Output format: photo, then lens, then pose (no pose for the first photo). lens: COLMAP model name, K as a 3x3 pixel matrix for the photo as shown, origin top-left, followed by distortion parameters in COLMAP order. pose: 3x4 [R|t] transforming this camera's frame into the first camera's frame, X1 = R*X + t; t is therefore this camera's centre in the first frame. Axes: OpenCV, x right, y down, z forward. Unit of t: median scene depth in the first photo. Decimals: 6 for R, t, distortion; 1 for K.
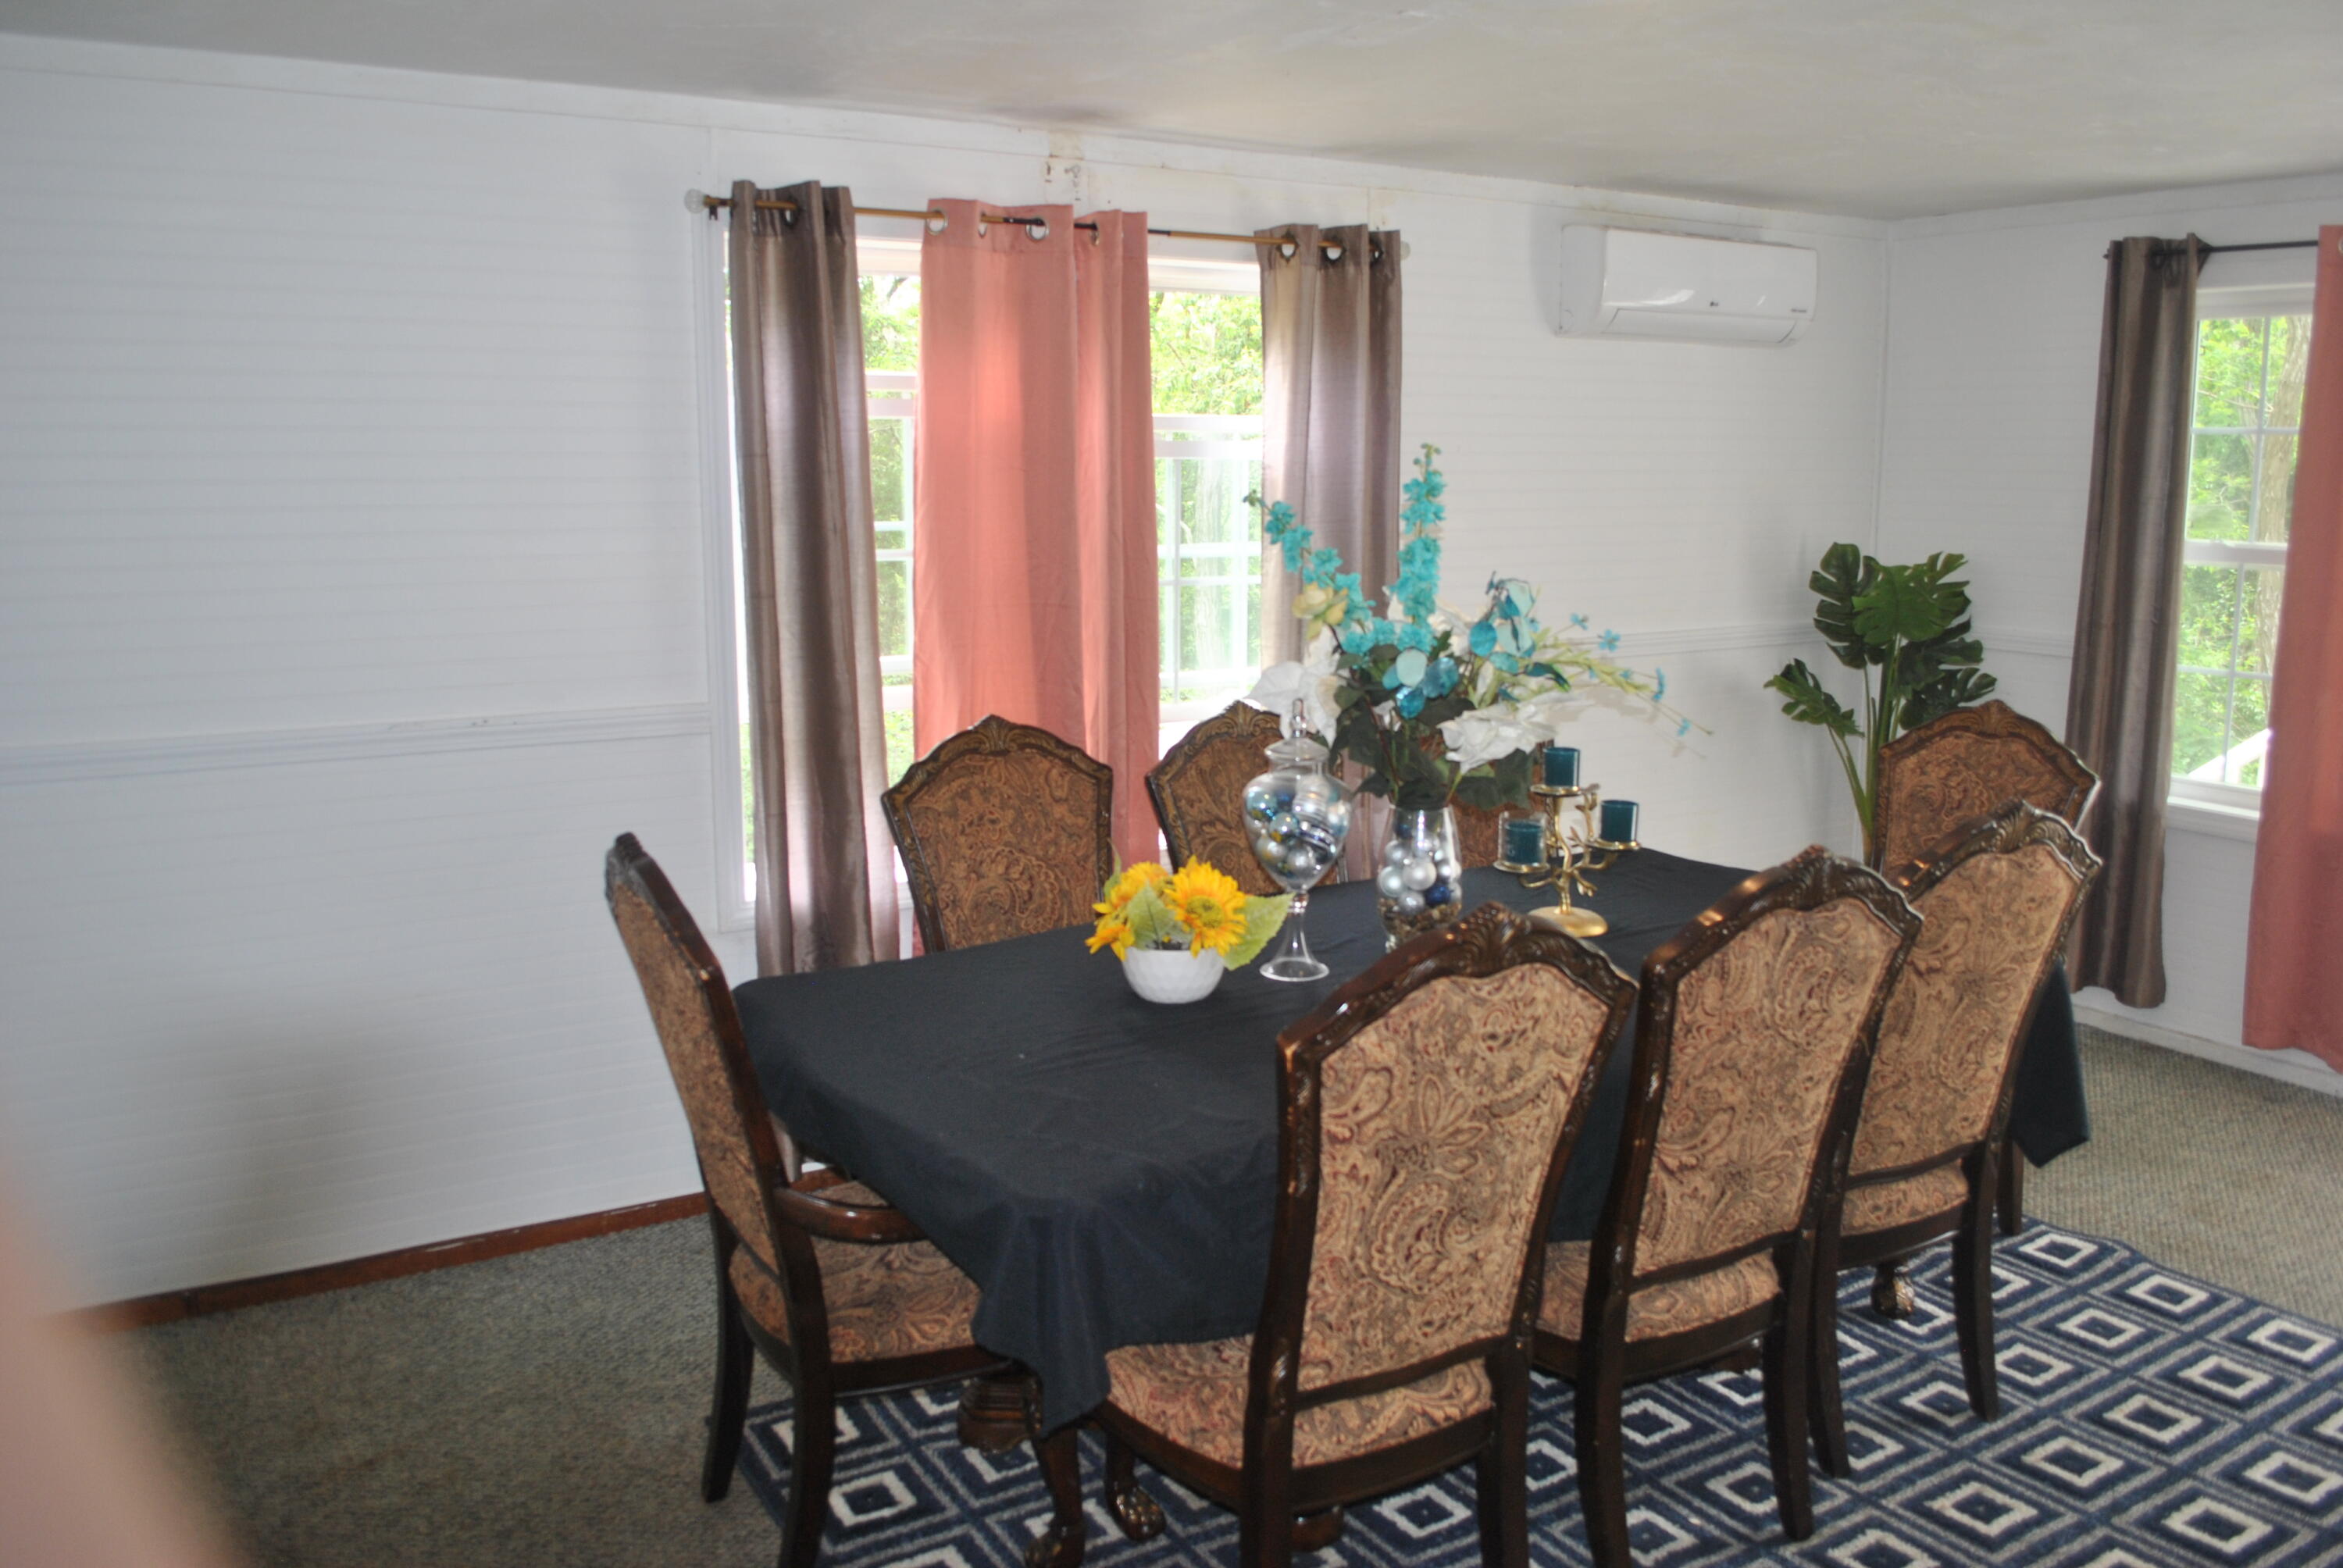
lens RADIAL K [[1796.6, 0, 1223.6], [0, 1796.6, 745.0], [0, 0, 1]] dist [-0.081798, 0.011553]
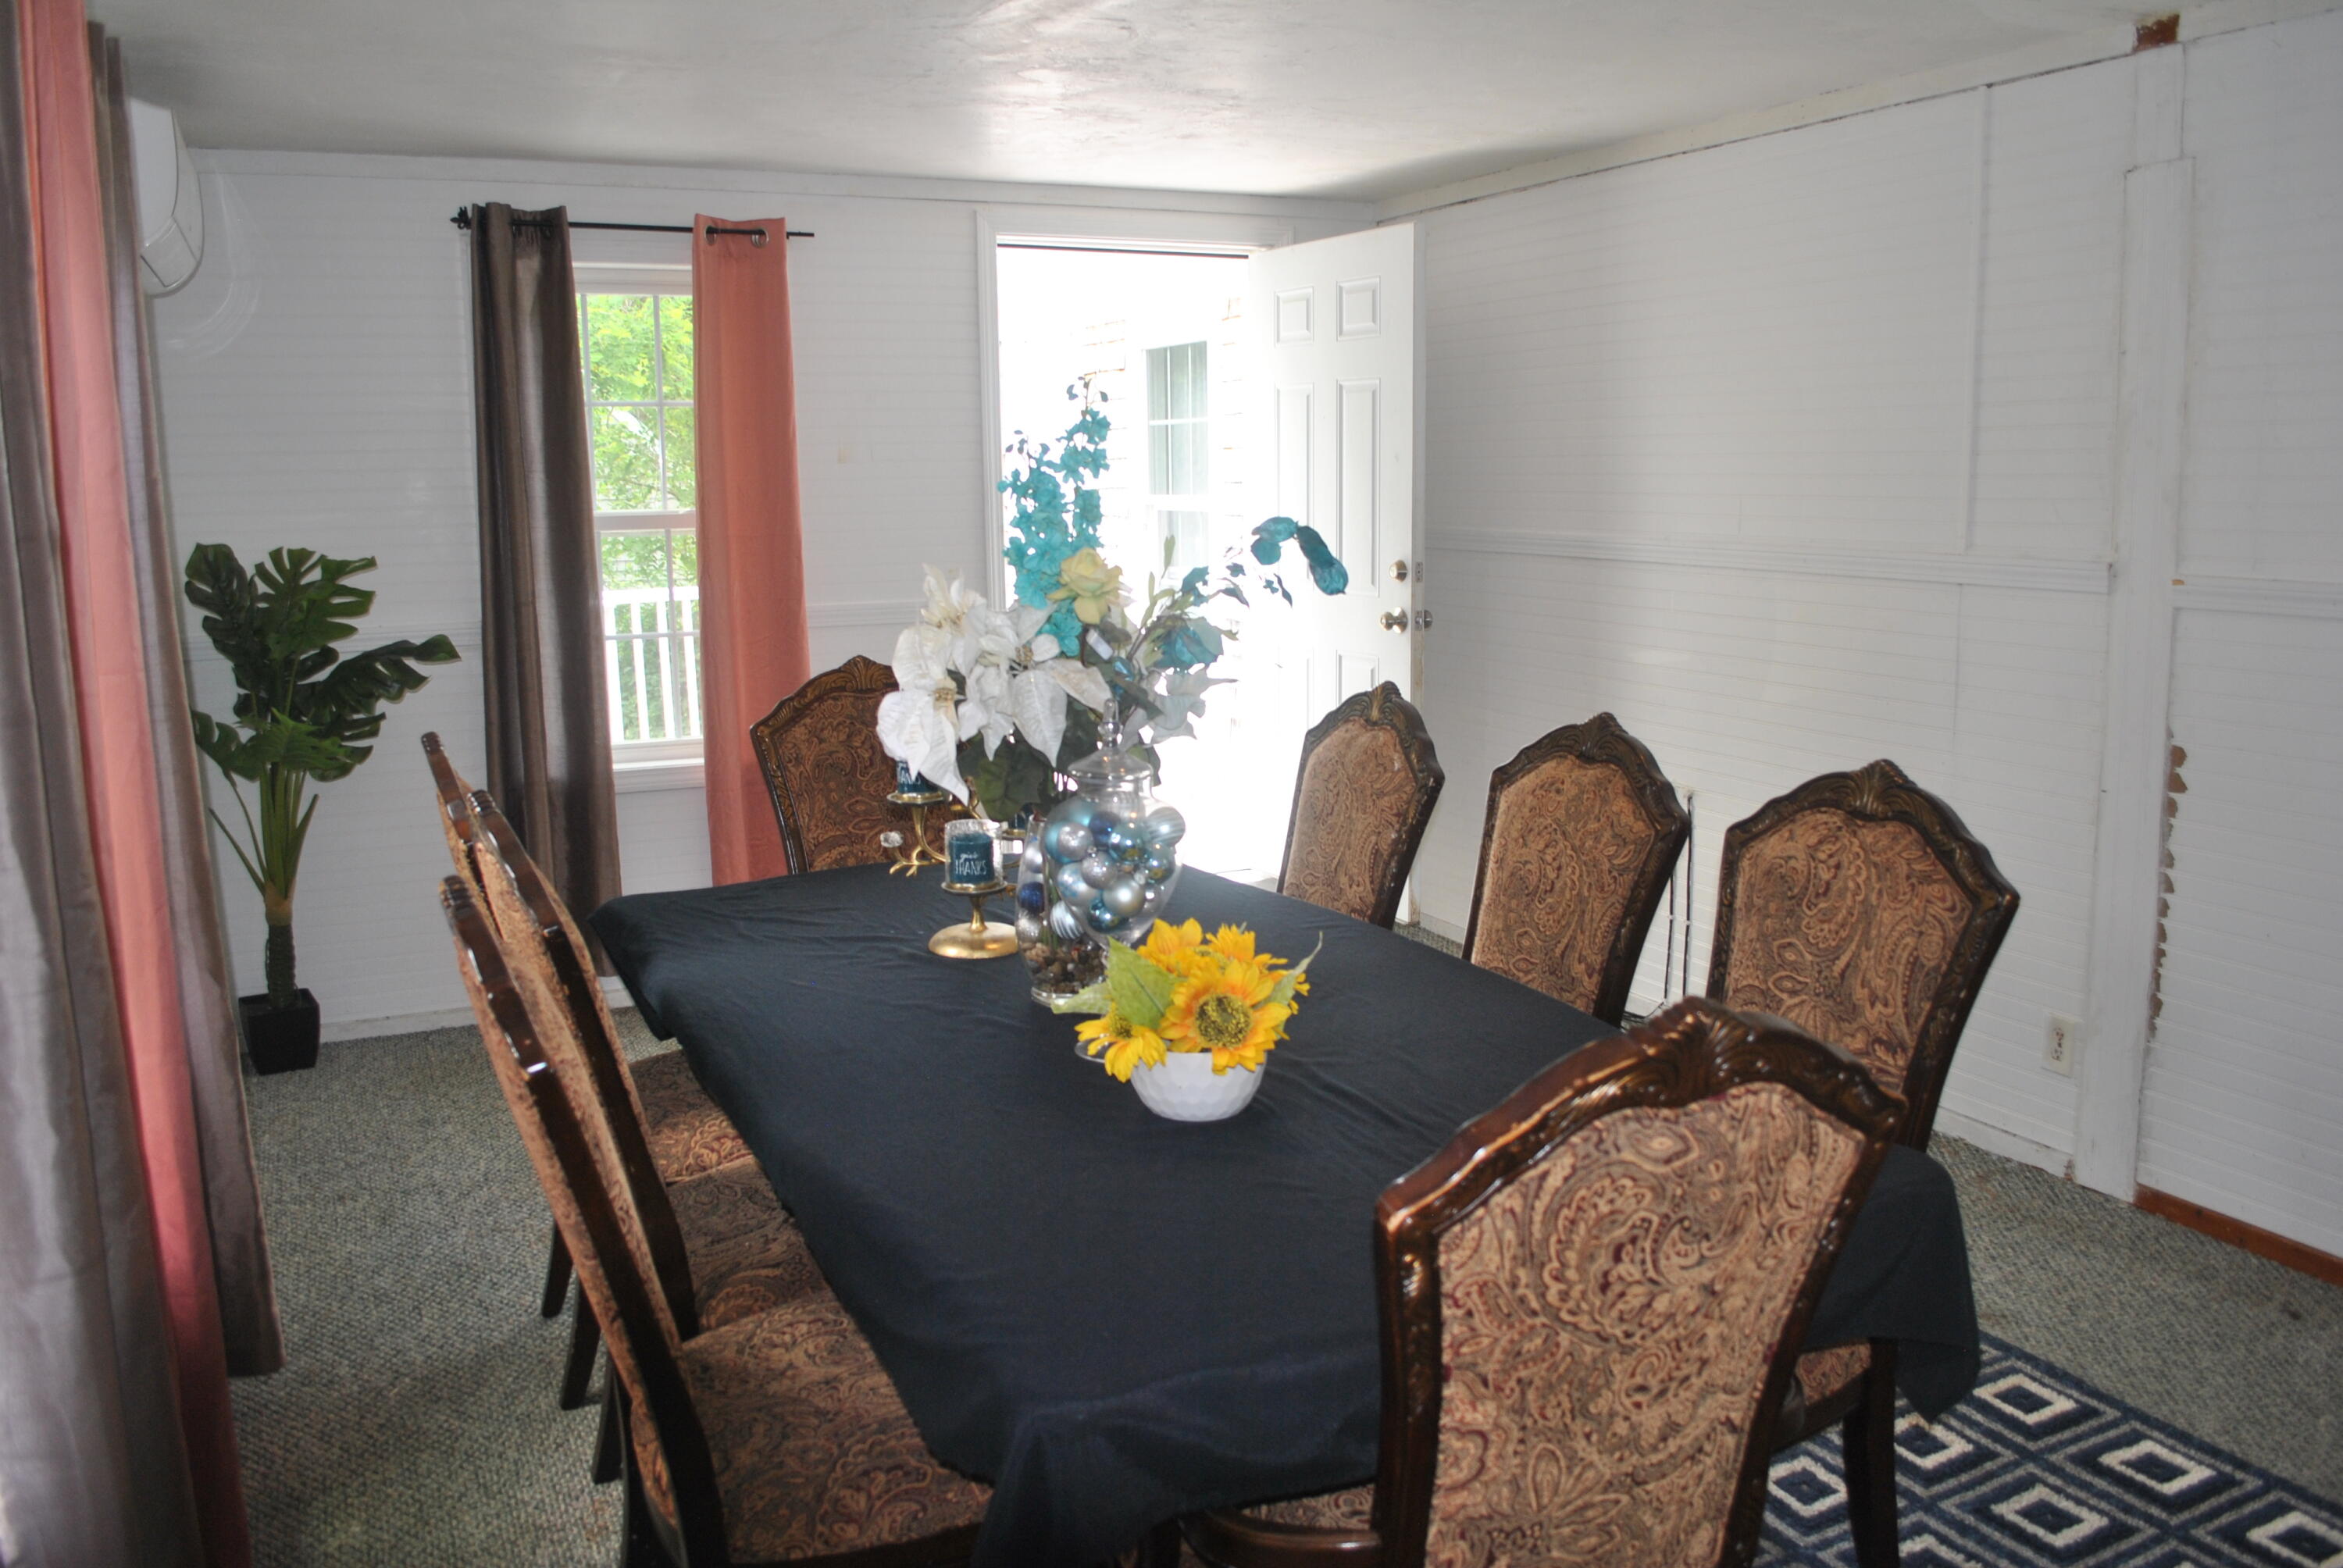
lens RADIAL K [[1796.6, 0, 1174.9], [0, 1796.6, 774.8], [0, 0, 1]] dist [-0.081798, 0.011553]
pose [[0.105479, -0.167619, 0.980193, -0.554769], [0.167271, 0.974637, 0.148669, -0.080108], [-0.980252, 0.148276, 0.130841, 0.691788]]
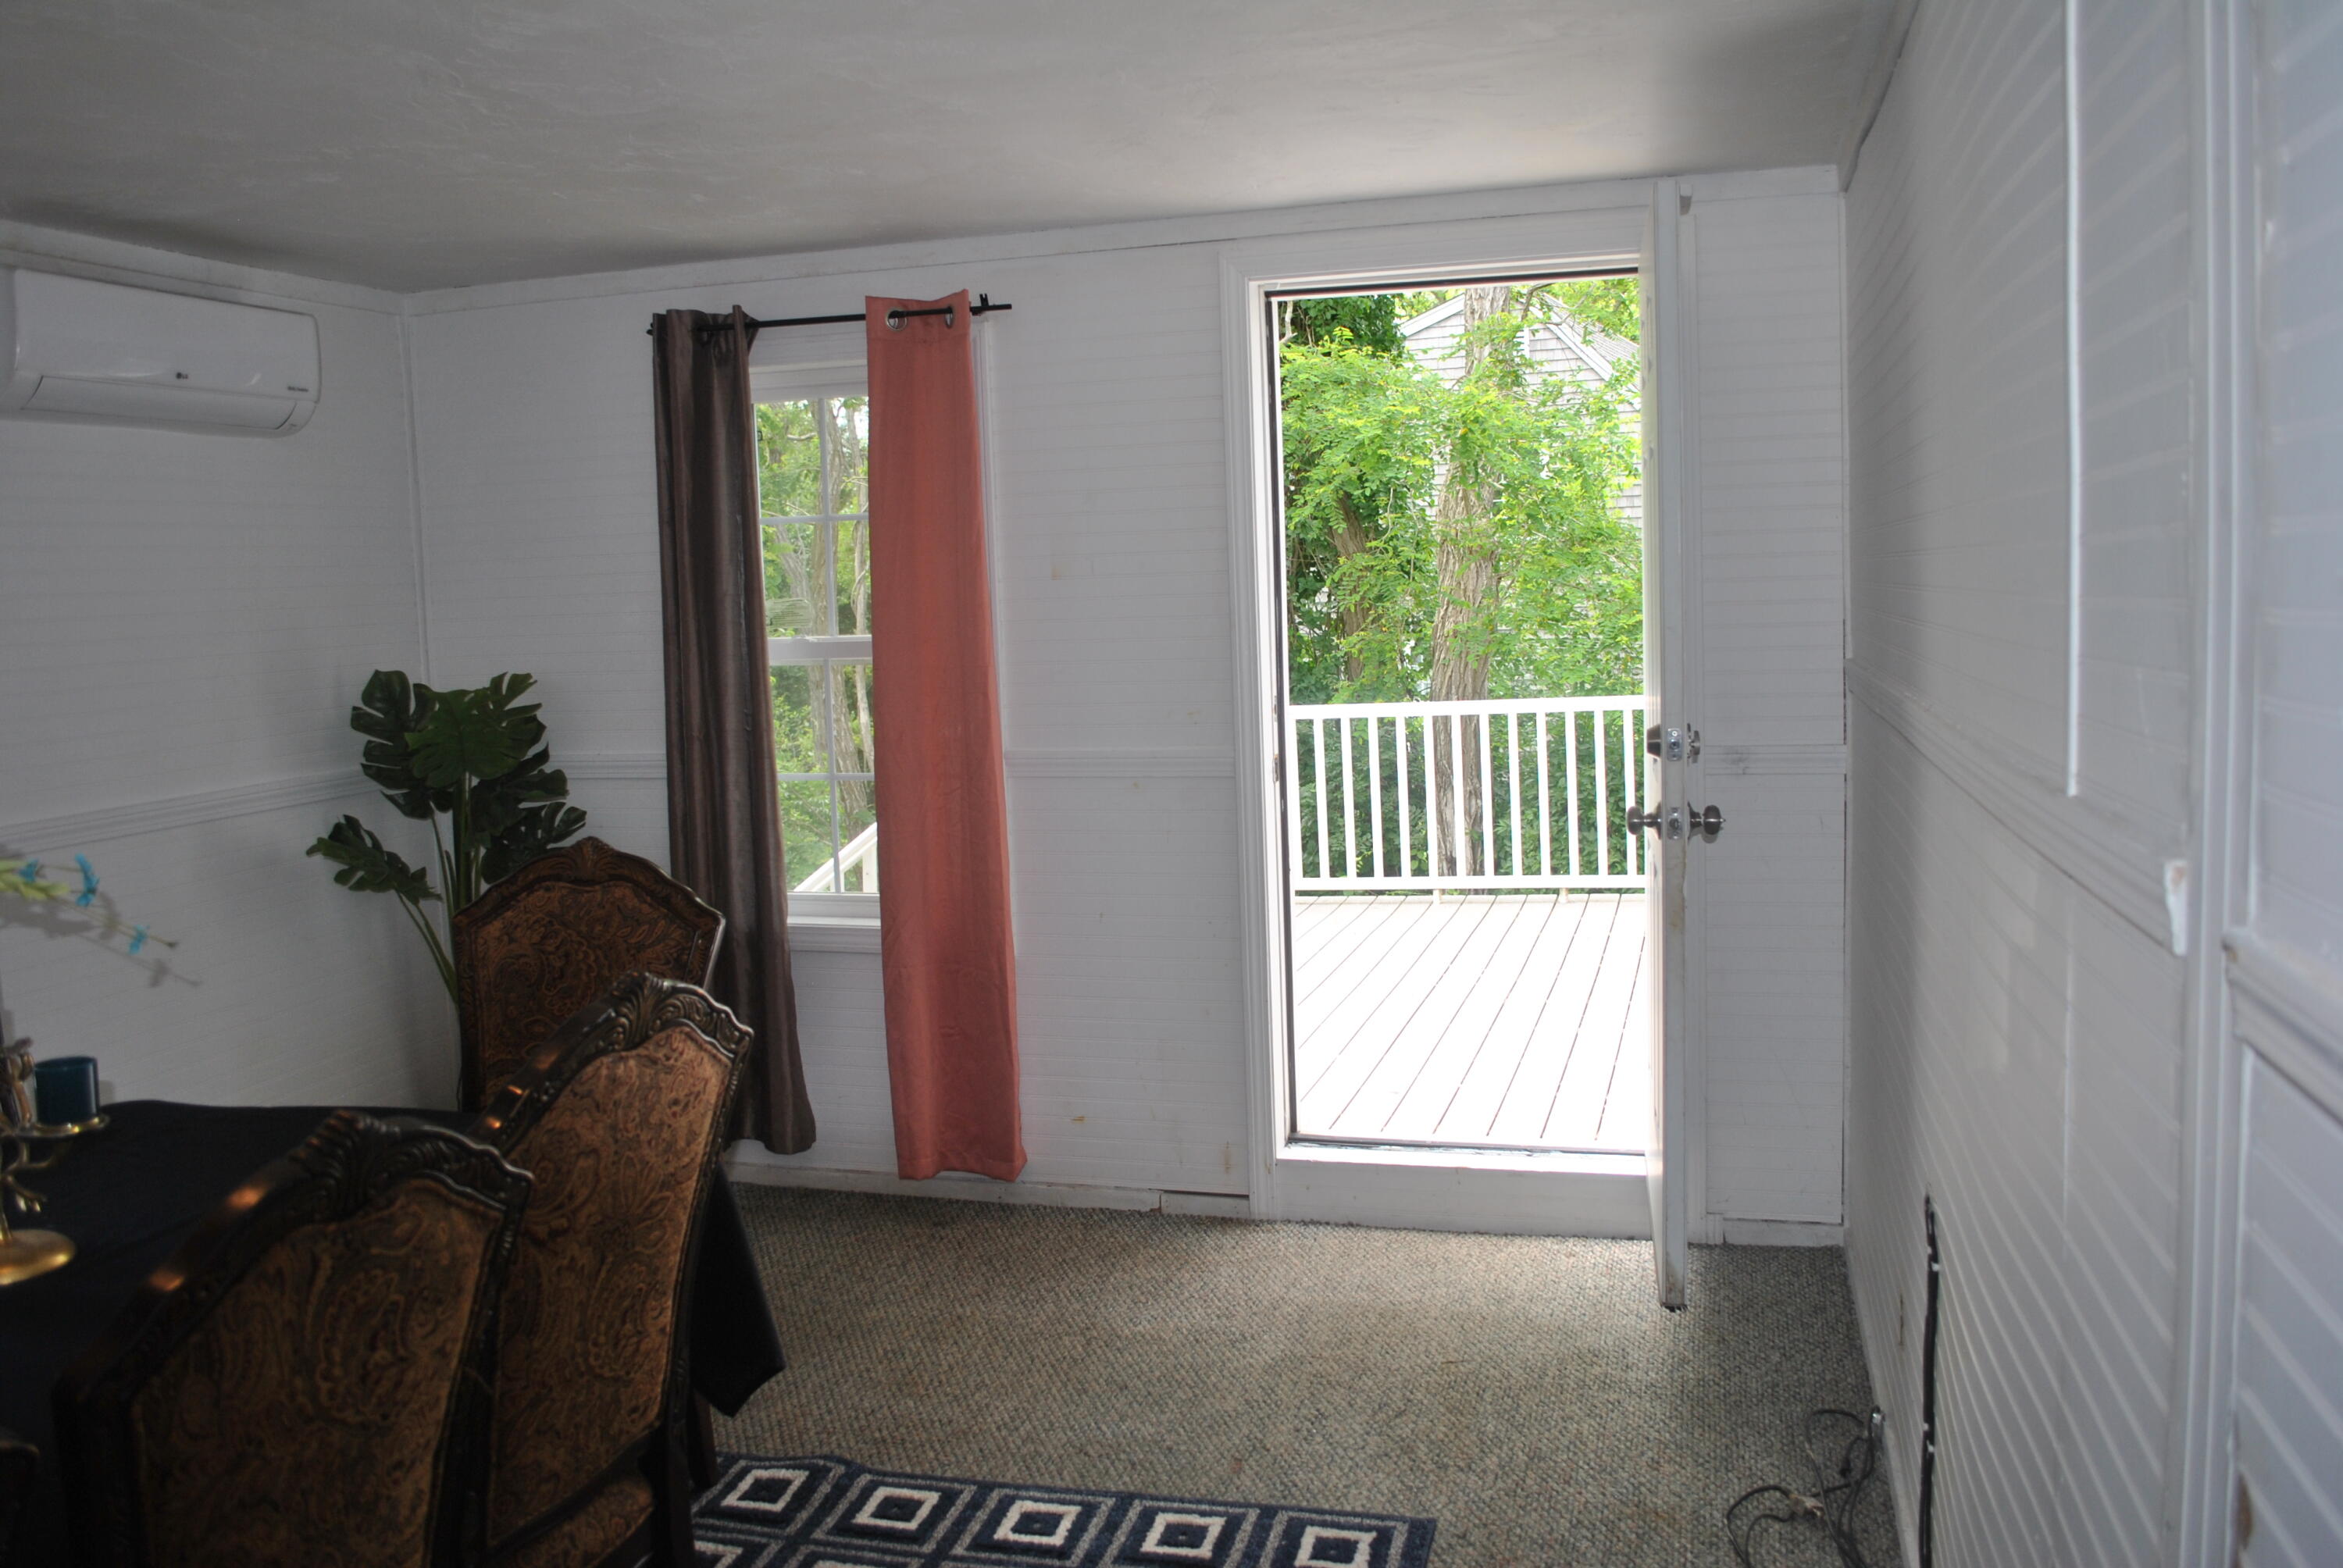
lens RADIAL K [[1796.6, 0, 1176.3], [0, 1796.6, 773.6], [0, 0, 1]] dist [-0.081798, 0.011553]
pose [[0.737437, -0.096166, 0.668535, 0.091386], [0.139241, 0.990196, -0.011156, -0.007715], [-0.660907, 0.101314, 0.743597, 0.210081]]
